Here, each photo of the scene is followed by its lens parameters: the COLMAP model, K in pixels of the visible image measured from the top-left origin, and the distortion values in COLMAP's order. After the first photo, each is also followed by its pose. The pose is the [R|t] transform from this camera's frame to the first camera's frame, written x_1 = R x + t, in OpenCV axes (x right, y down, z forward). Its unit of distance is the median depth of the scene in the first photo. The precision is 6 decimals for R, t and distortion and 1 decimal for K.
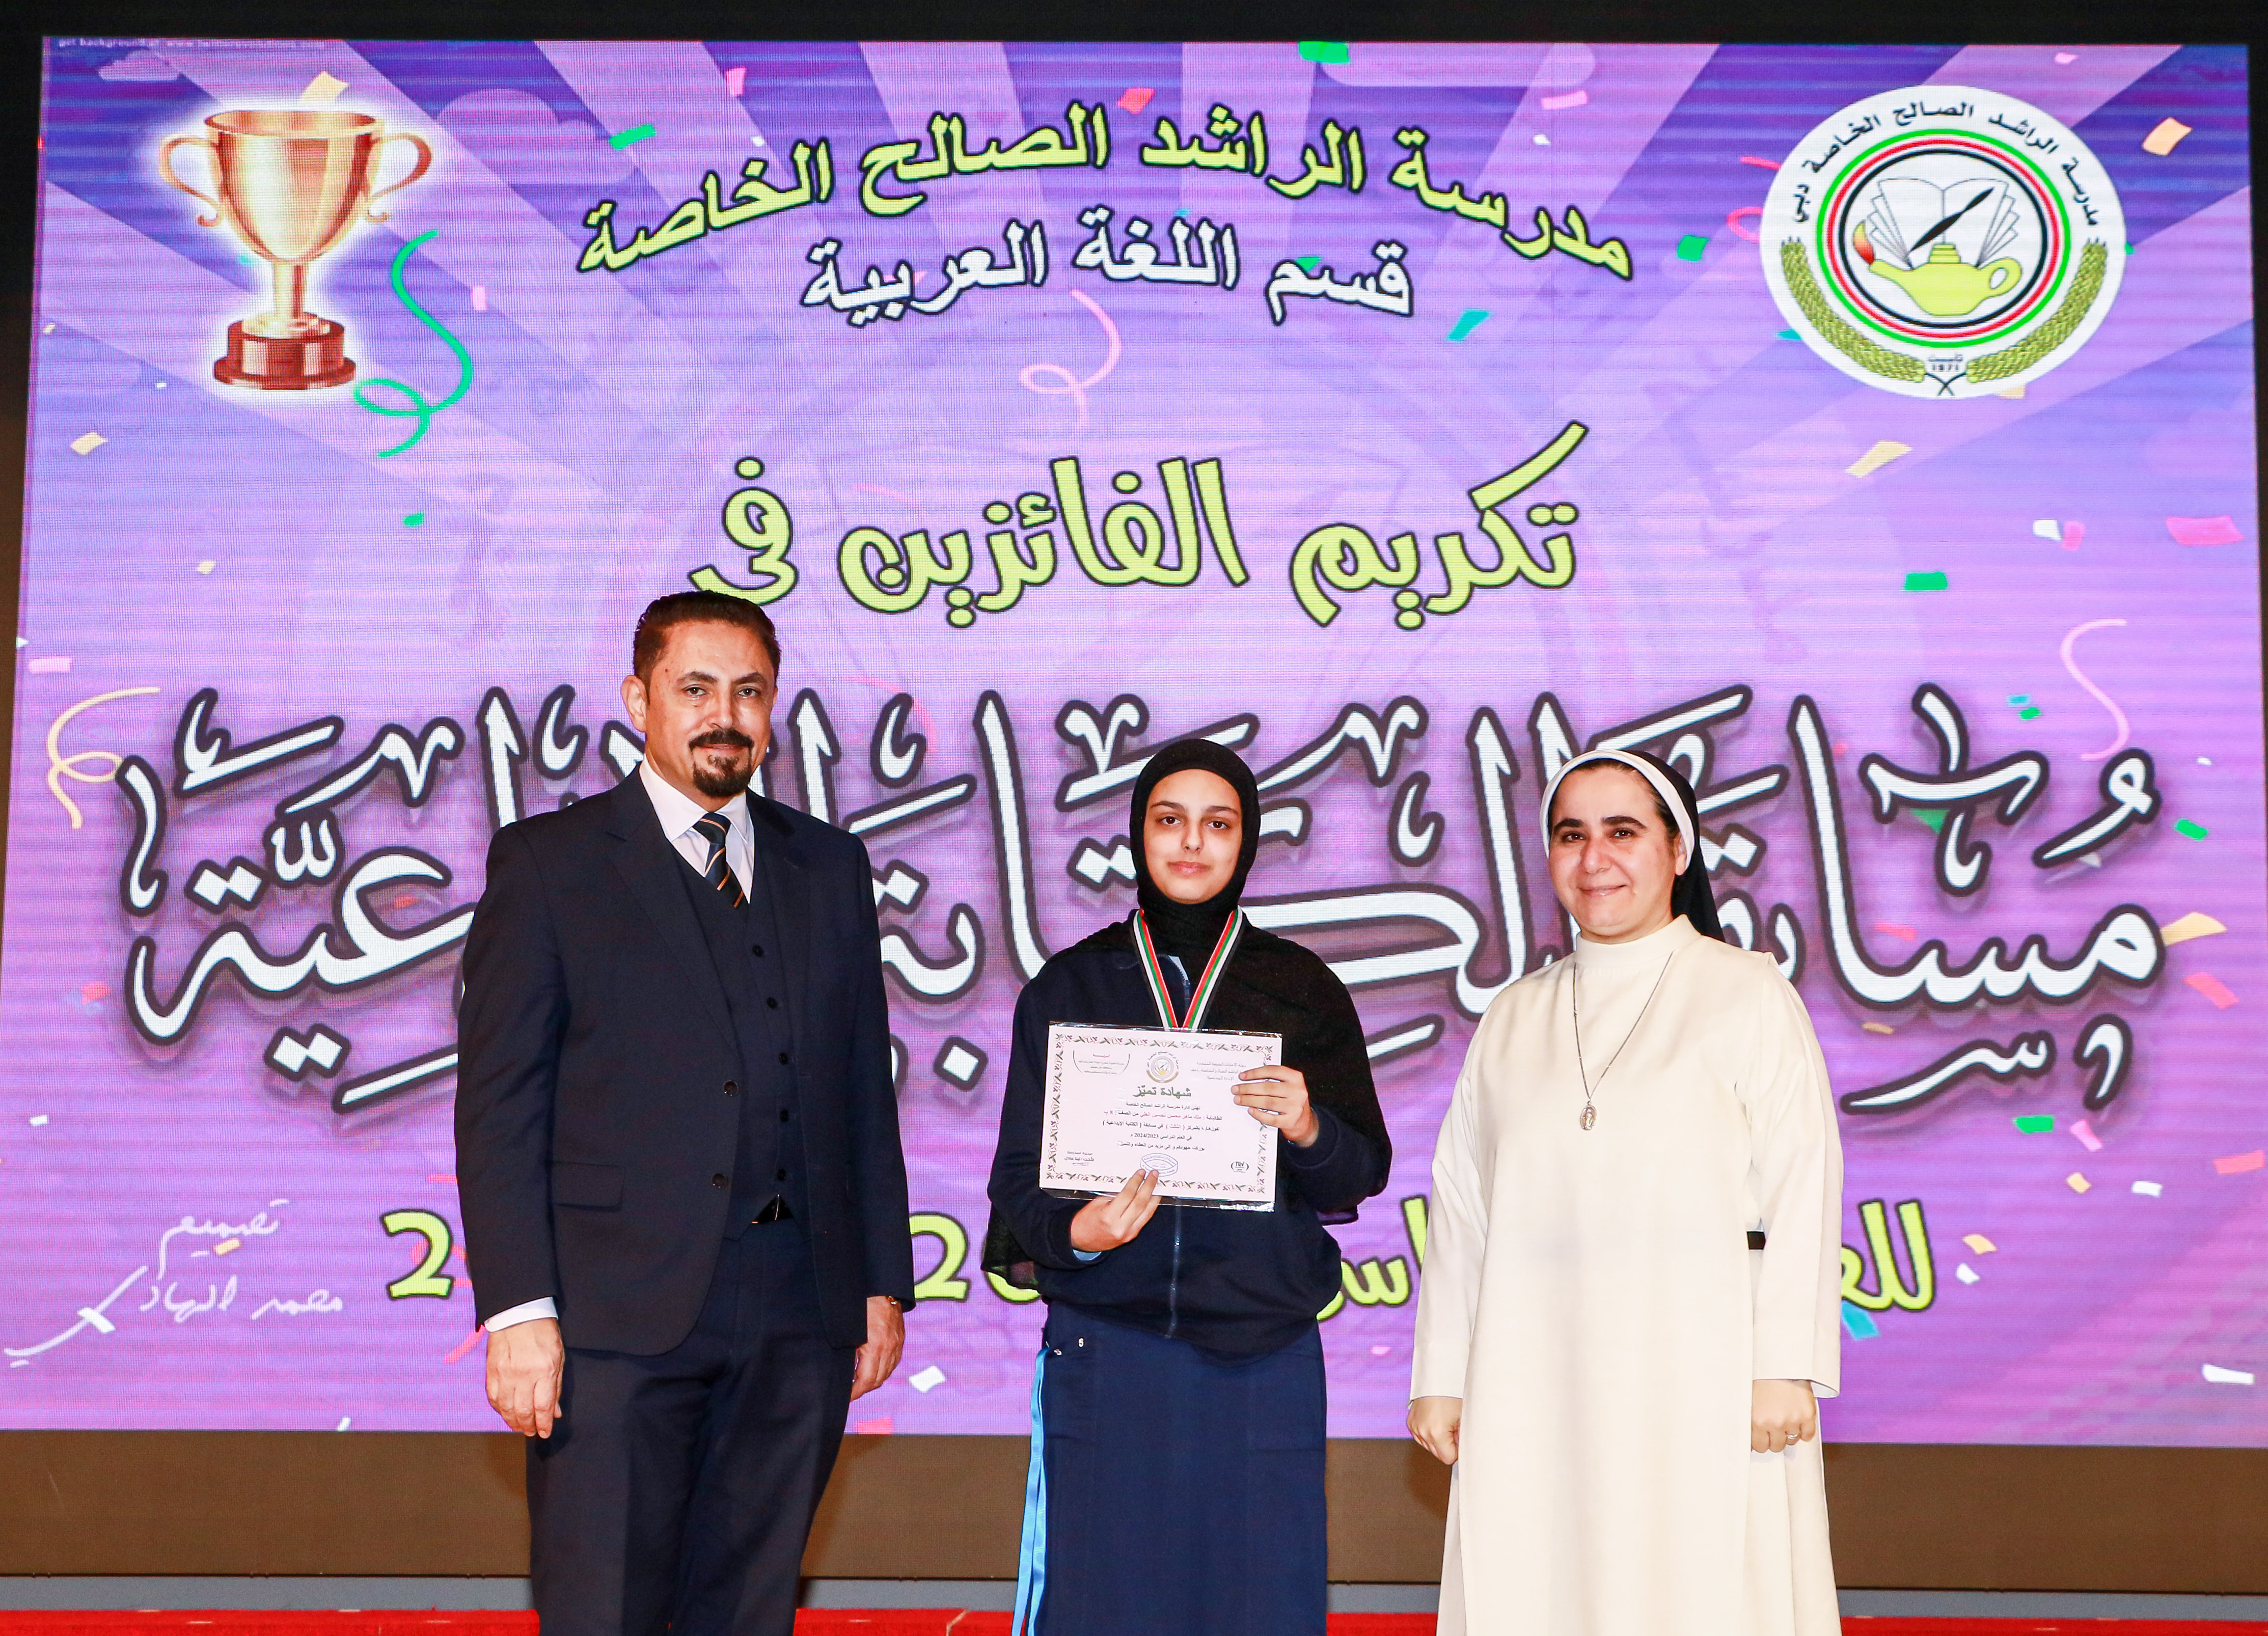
lens RADIAL K [[4381.1, 0, 1171.9], [0, 4381.1, 787.2], [0, 0, 1]] dist [-0.021970, 0.102215]
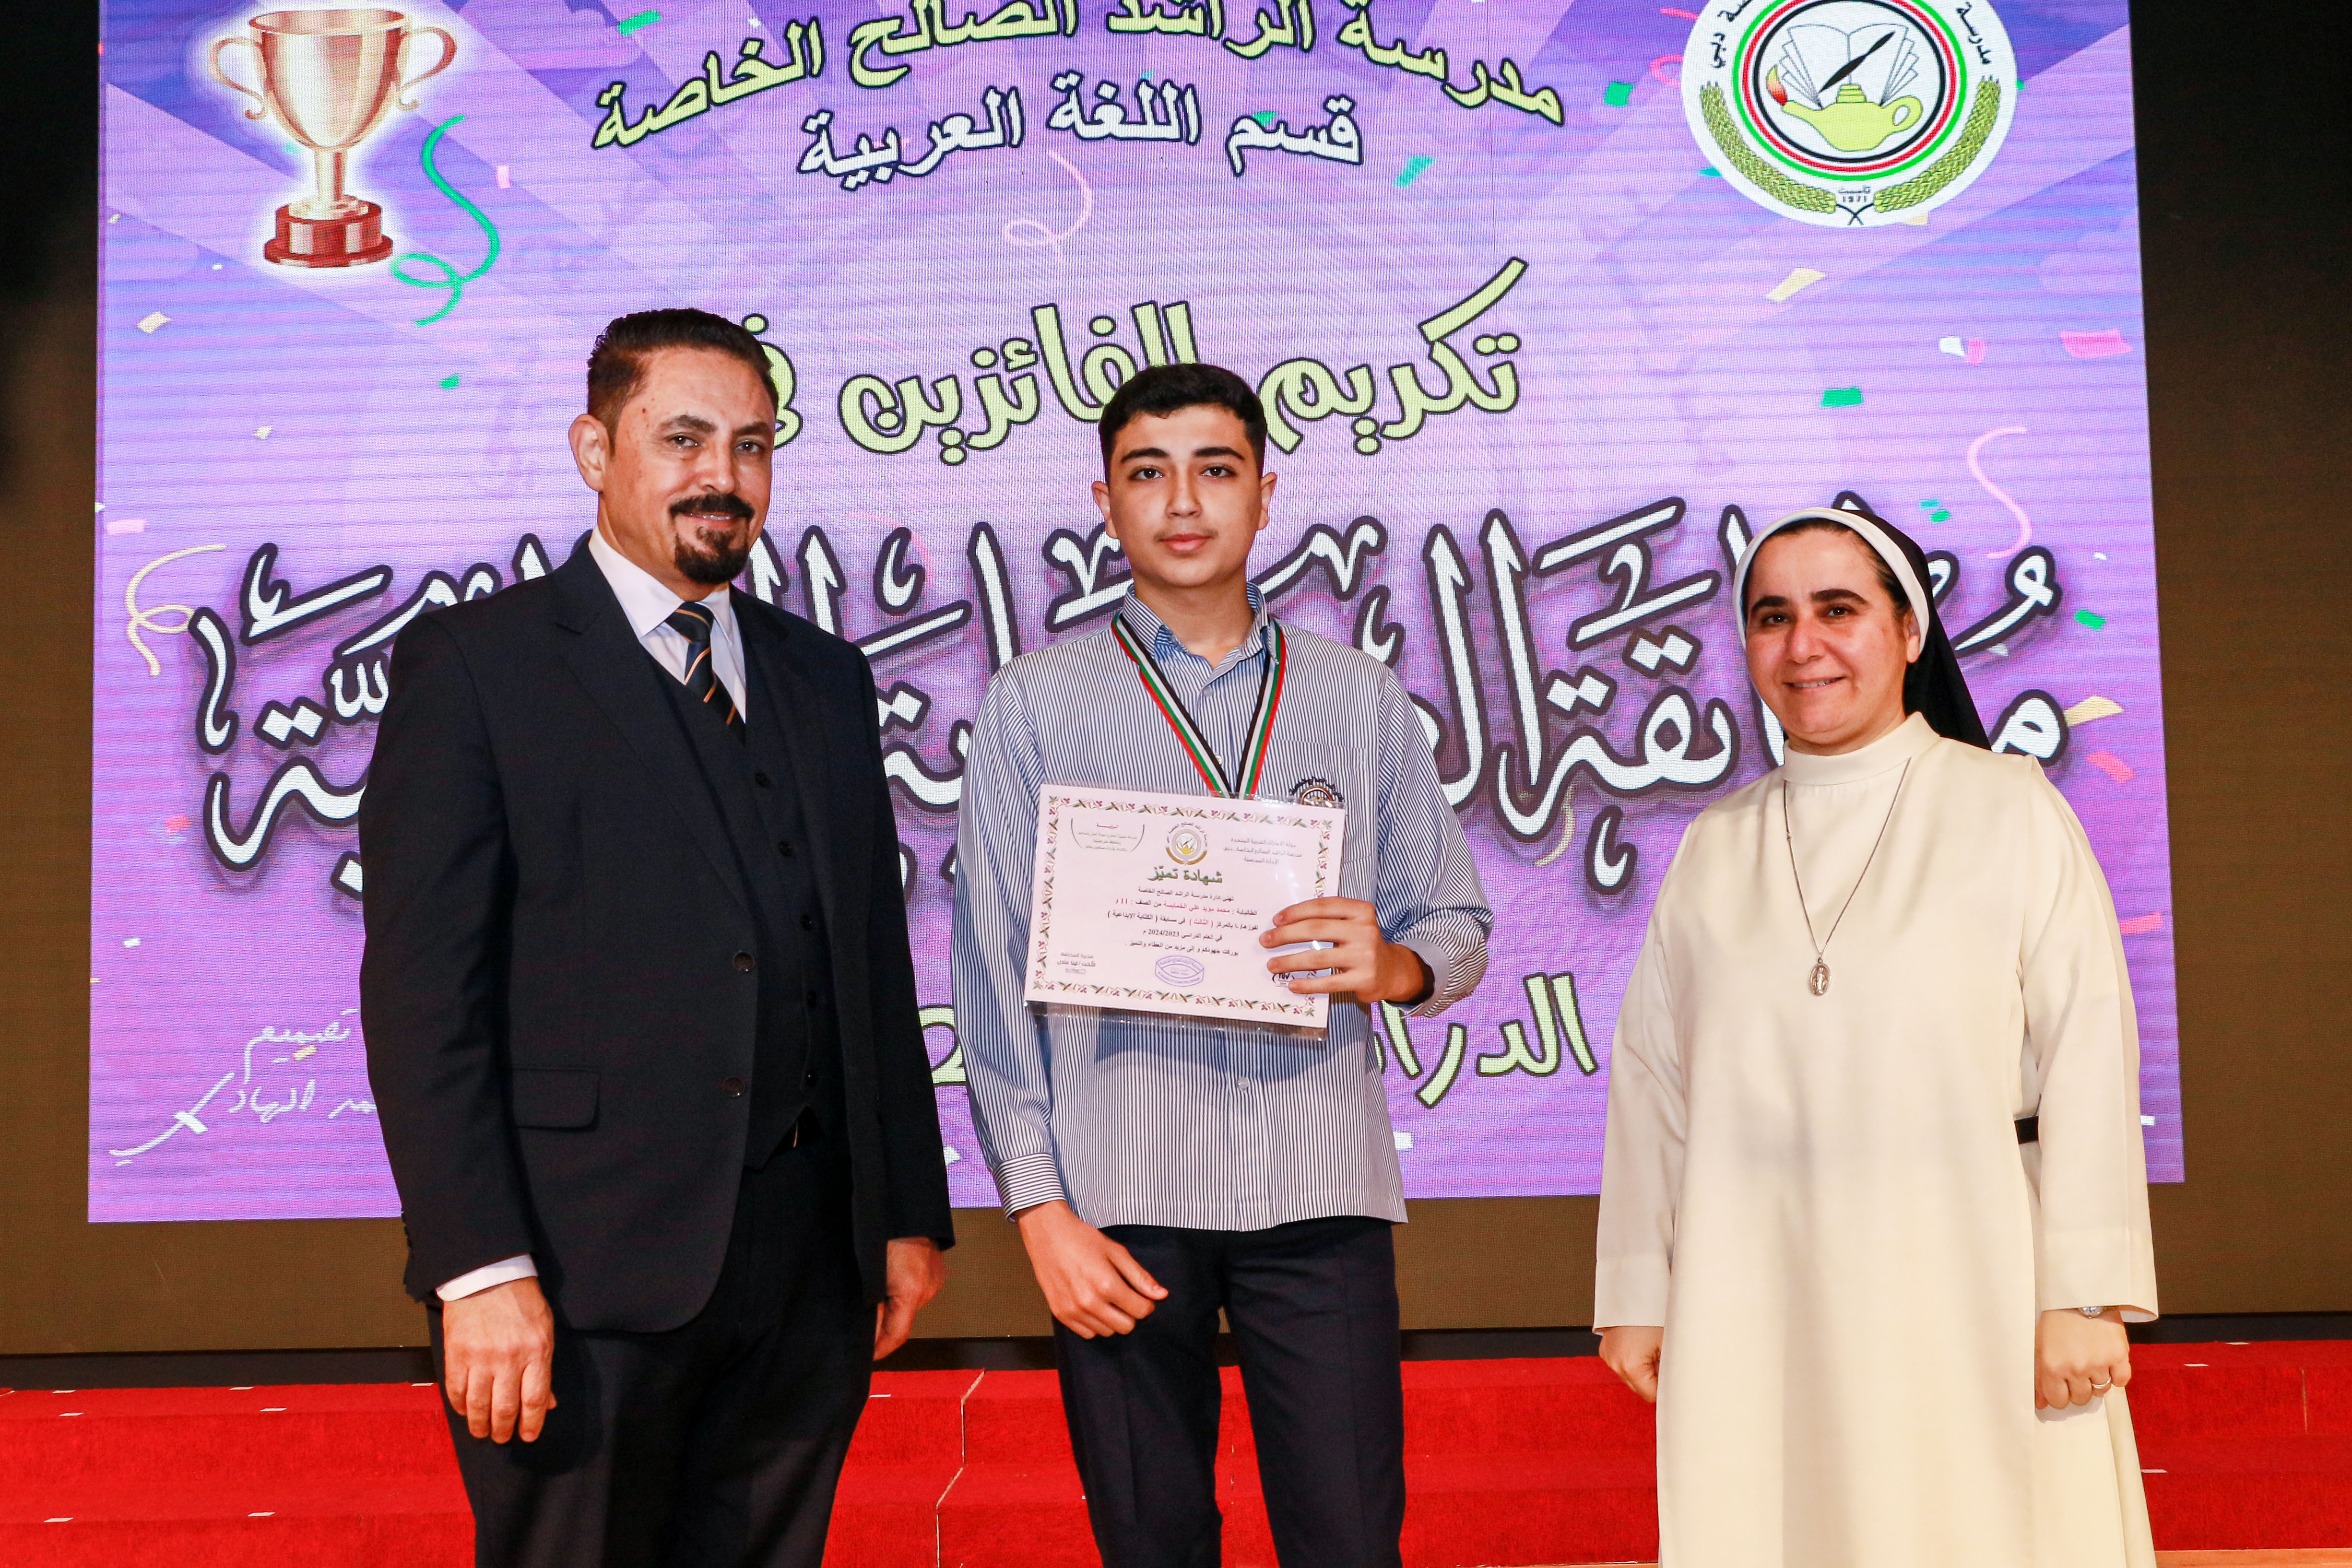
lens RADIAL K [[2680.9, 0, 1146.4], [0, 2680.9, 865.5], [0, 0, 1]] dist [-0.030433, 0.130150]
pose [[0.999546, -0.028776, -0.008898, 0.002600], [0.029418, 0.996092, 0.083283, 0.008297], [0.006466, -0.083507, 0.996486, 0.325908]]
